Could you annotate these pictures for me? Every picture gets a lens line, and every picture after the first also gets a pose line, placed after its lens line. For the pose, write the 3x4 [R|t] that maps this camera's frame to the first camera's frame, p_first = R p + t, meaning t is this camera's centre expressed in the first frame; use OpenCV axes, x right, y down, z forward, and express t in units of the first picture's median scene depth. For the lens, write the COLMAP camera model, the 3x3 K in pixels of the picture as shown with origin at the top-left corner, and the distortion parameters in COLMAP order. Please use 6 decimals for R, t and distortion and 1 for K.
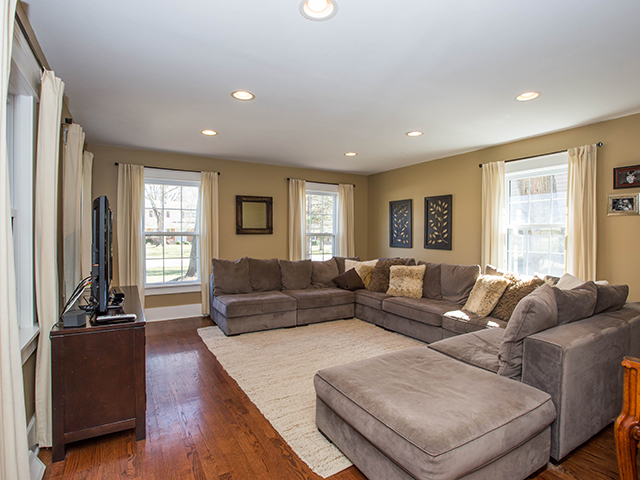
lens RADIAL K [[341.1, 0, 321.8], [0, 341.1, 238.4], [0, 0, 1]] dist [-0.003002, 0.000524]
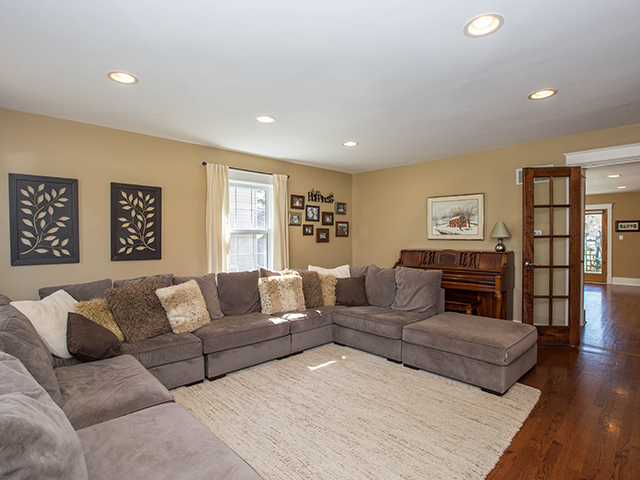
lens RADIAL K [[341.1, 0, 320.7], [0, 341.1, 236.9], [0, 0, 1]] dist [-0.003002, 0.000524]
pose [[-0.232344, -0.004920, 0.972621, -0.436357], [0.010040, 0.999922, 0.007456, -0.017607], [-0.972582, 0.011497, -0.232277, 0.787934]]
